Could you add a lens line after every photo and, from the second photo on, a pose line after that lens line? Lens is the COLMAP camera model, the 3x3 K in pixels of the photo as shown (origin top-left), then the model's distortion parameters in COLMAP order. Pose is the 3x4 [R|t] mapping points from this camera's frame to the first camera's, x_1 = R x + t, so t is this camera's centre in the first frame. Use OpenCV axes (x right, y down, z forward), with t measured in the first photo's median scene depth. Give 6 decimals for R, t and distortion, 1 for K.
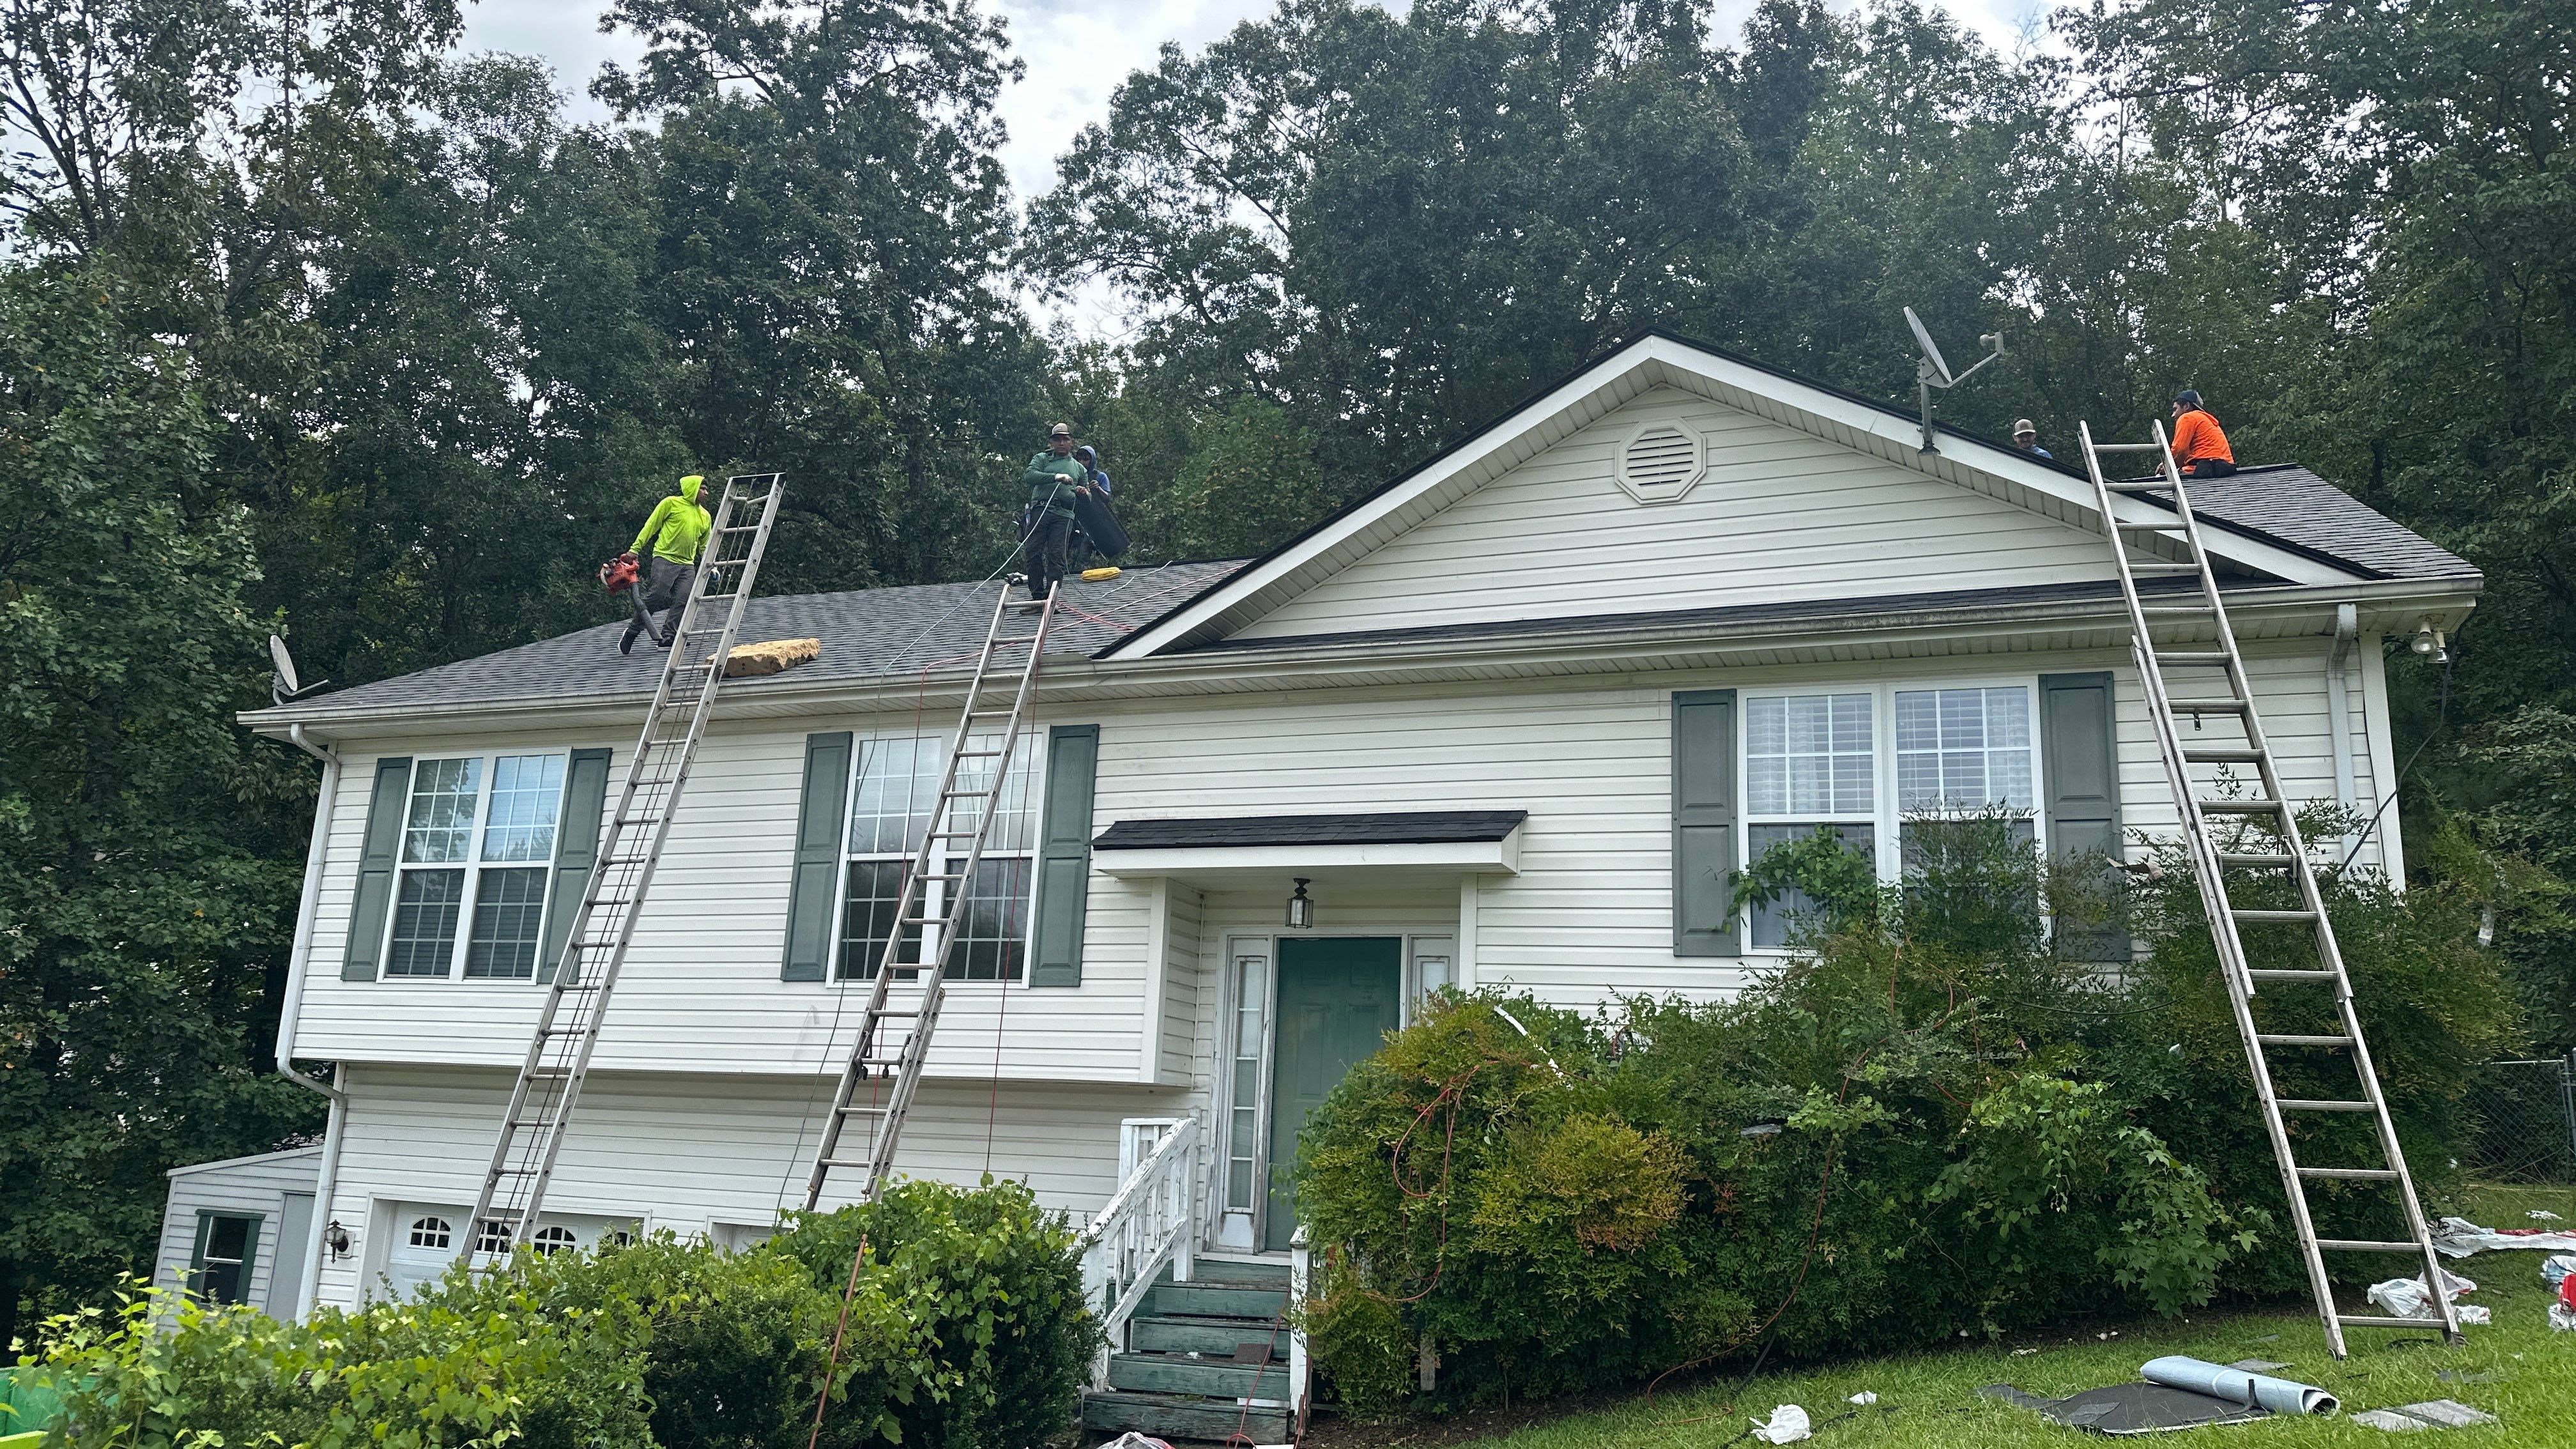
lens RADIAL K [[1796.2, 0, 1279.8], [0, 1796.2, 734.2], [0, 0, 1]] dist [0.039925, -0.030433]
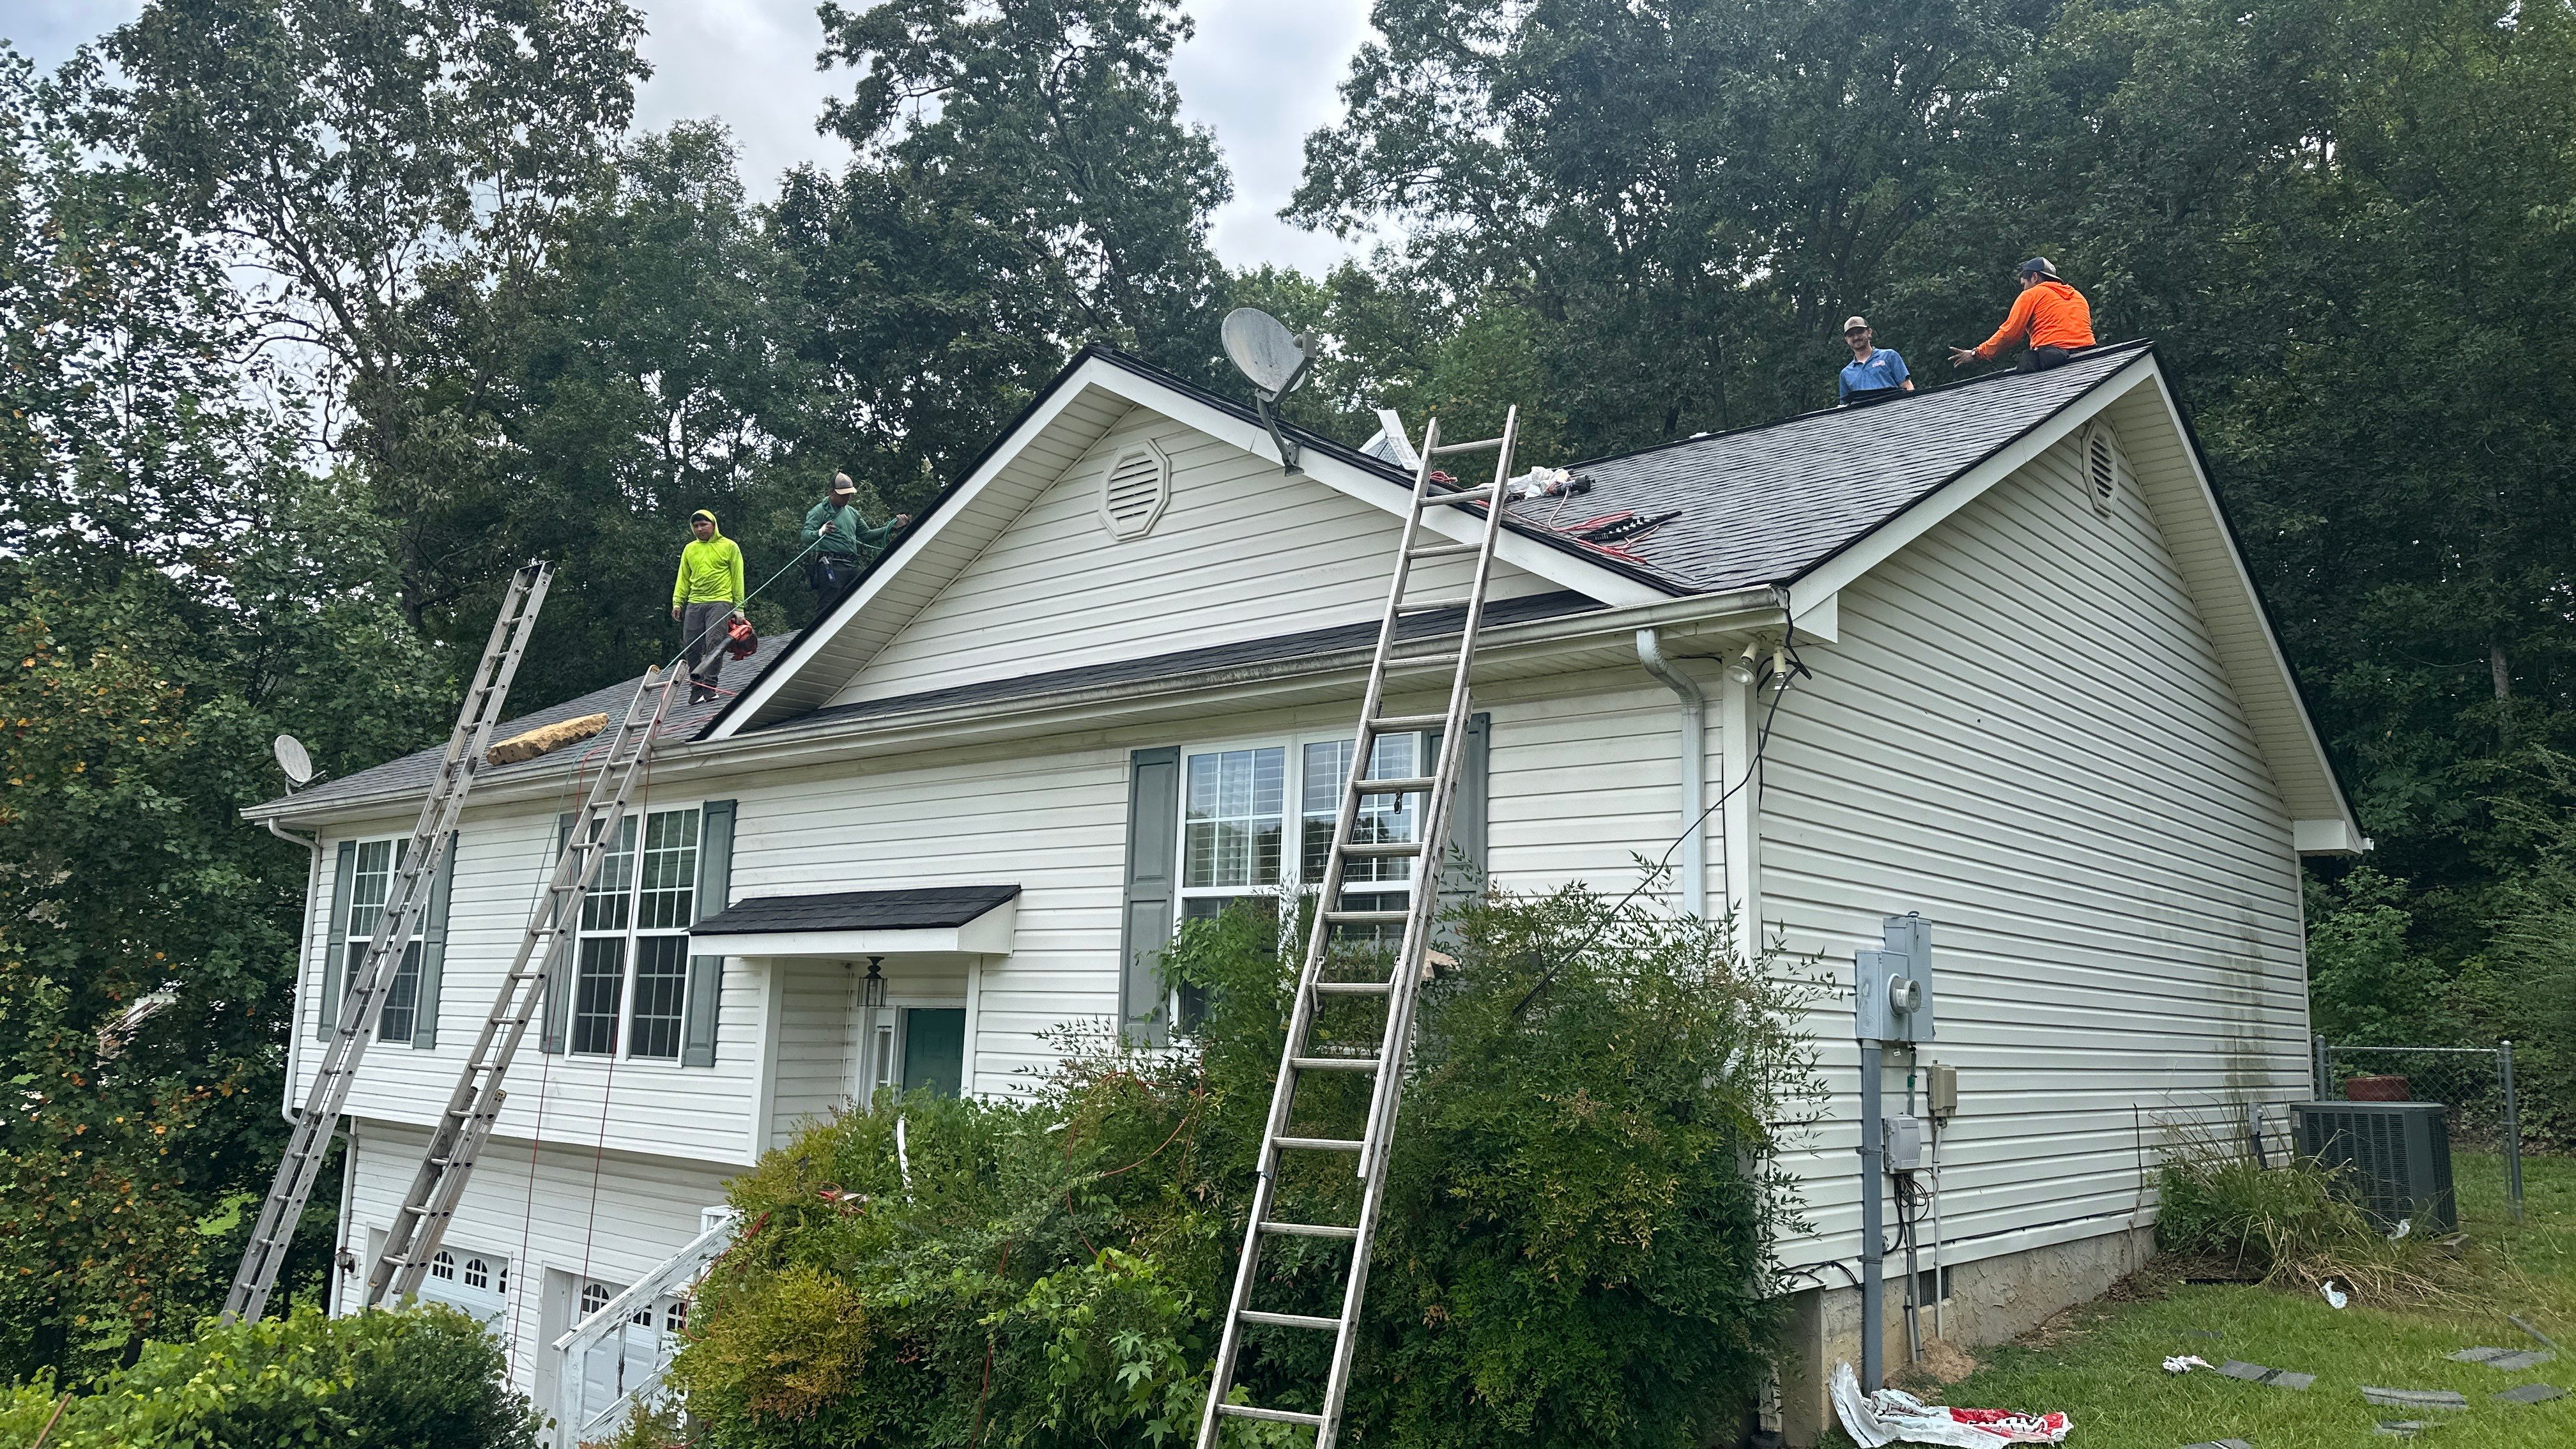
lens RADIAL K [[1796.2, 0, 1300.8], [0, 1796.2, 725.2], [0, 0, 1]] dist [0.039925, -0.030433]
pose [[0.946153, -0.077839, -0.314222, 0.531862], [0.095247, 0.994633, 0.040409, -0.058984], [0.309391, -0.068162, 0.948489, 0.149497]]
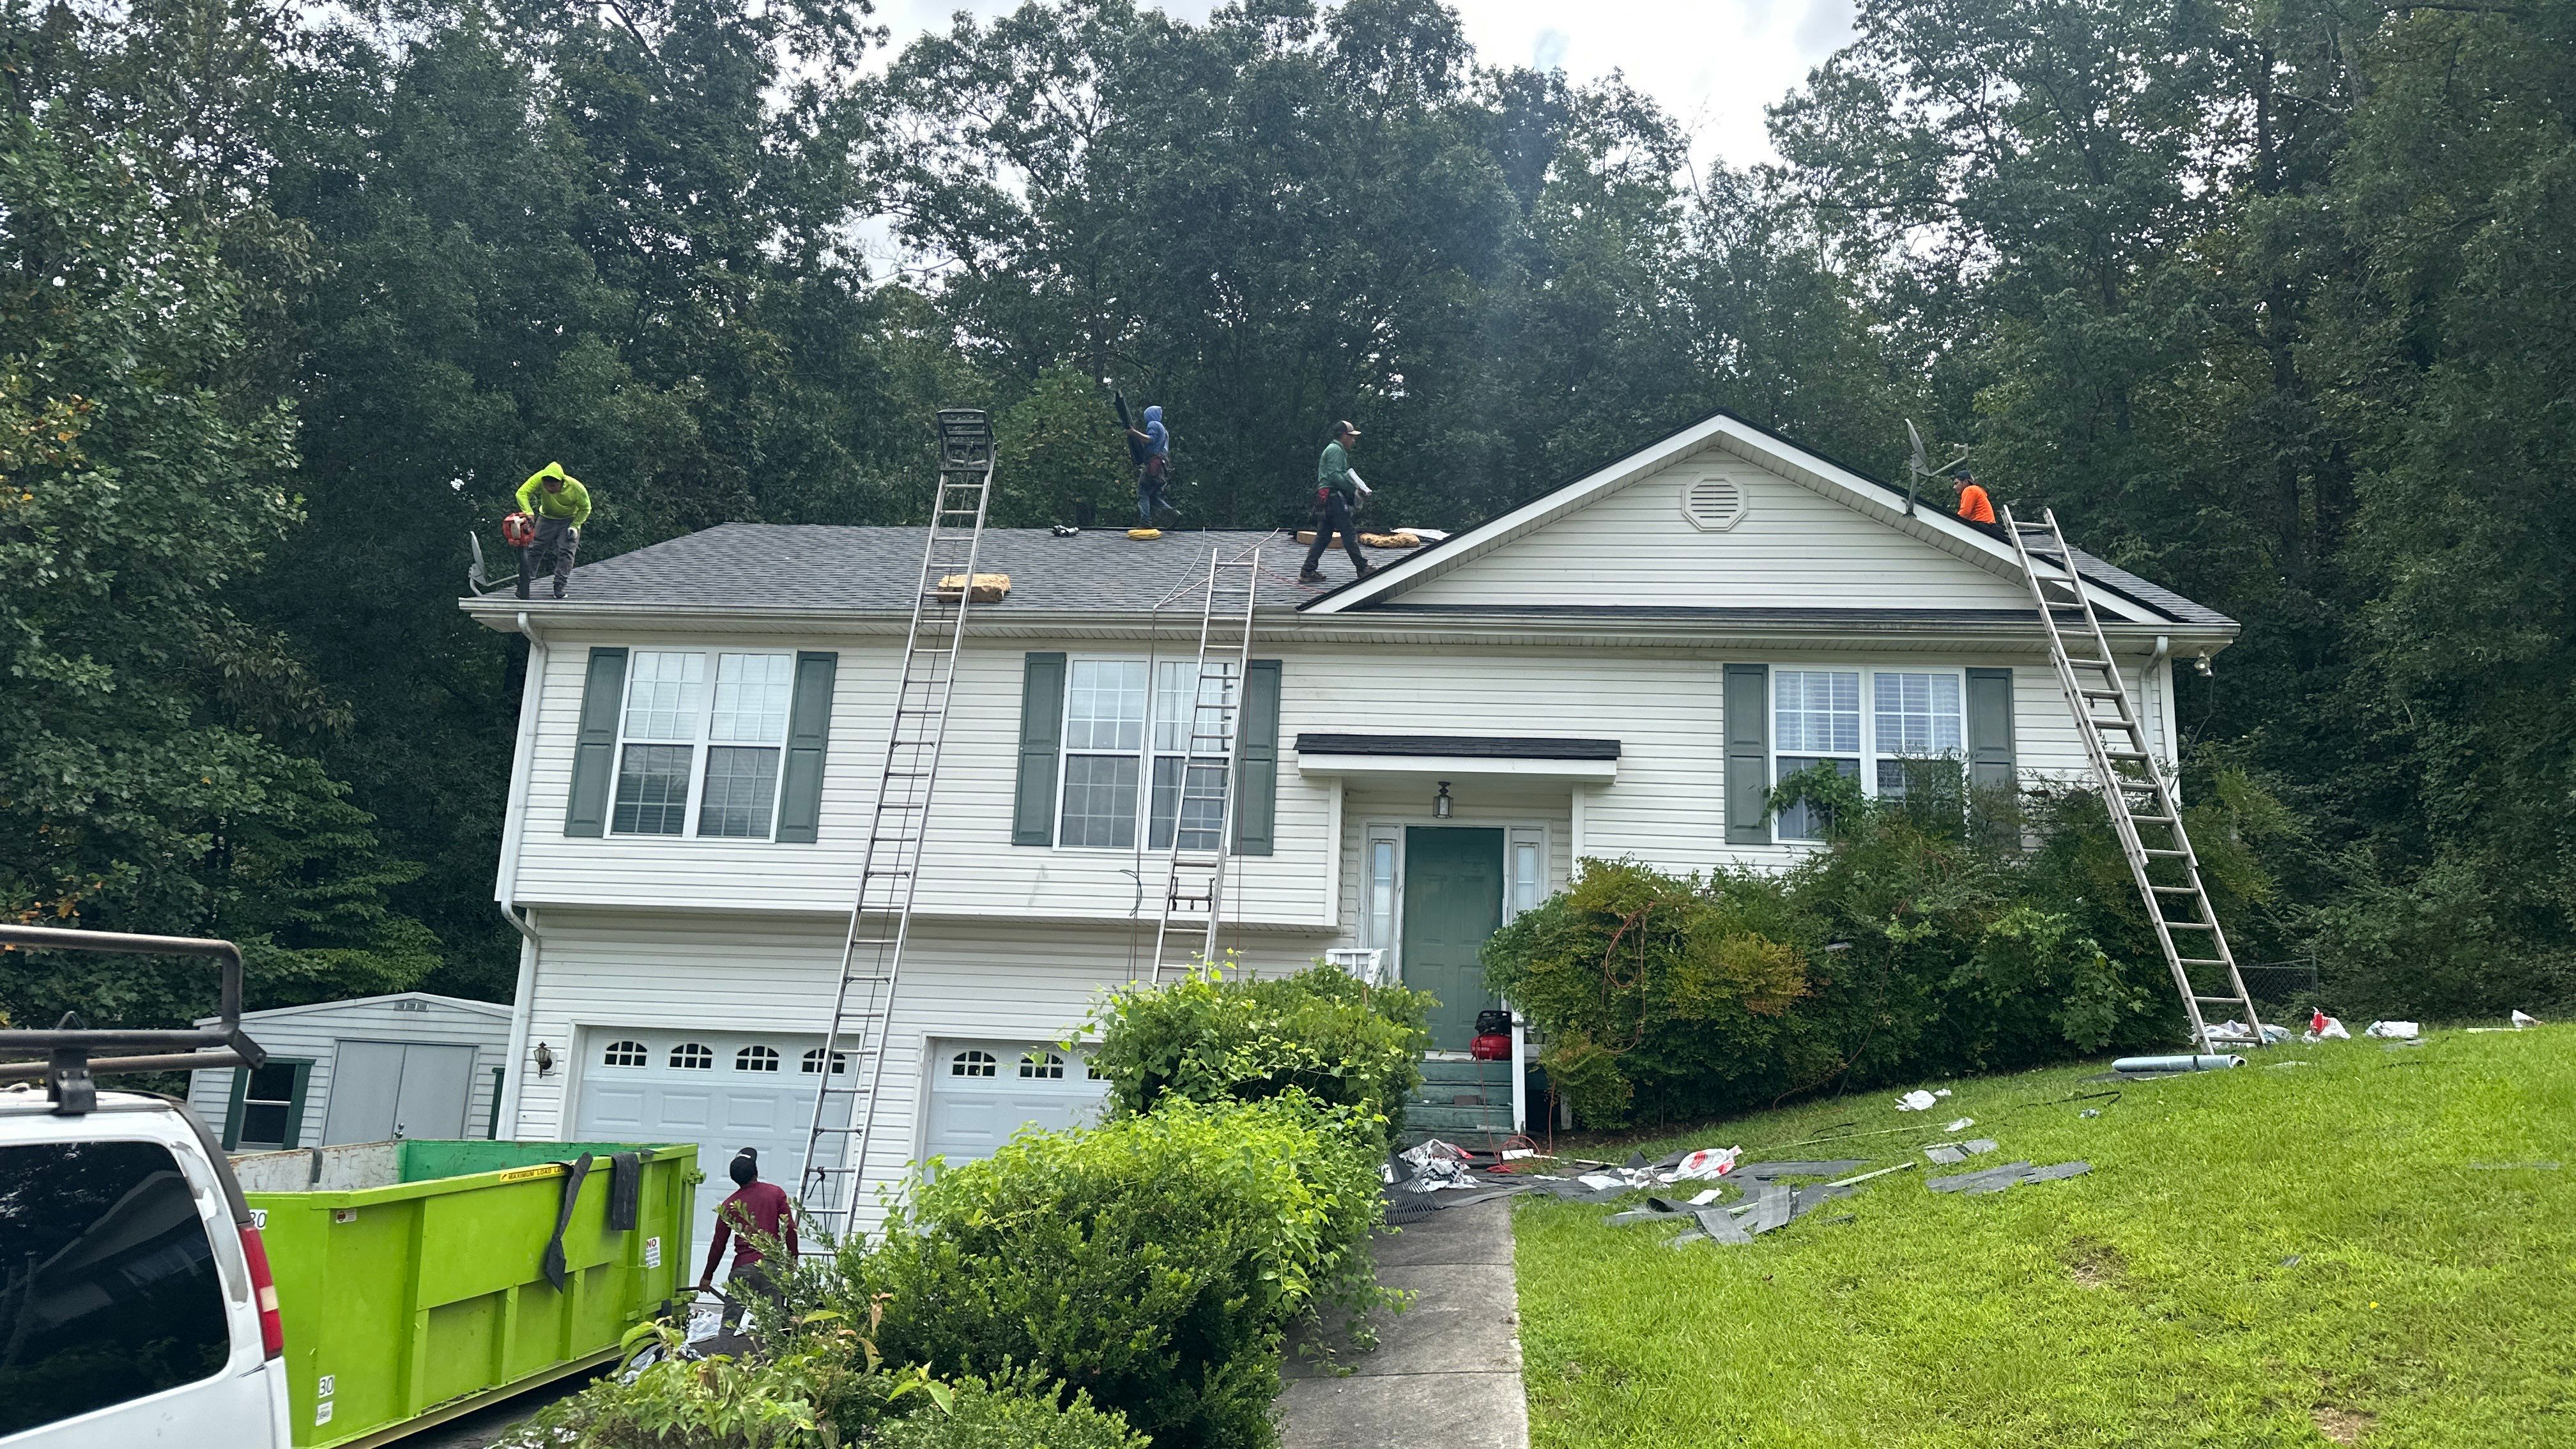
lens RADIAL K [[1796.2, 0, 1282.9], [0, 1796.2, 723.5], [0, 0, 1]] dist [0.039925, -0.030433]
pose [[0.966443, 0.054917, 0.250942, -0.441949], [-0.060190, 0.998097, 0.013378, 0.024313], [-0.249730, -0.028034, 0.967910, -0.287936]]
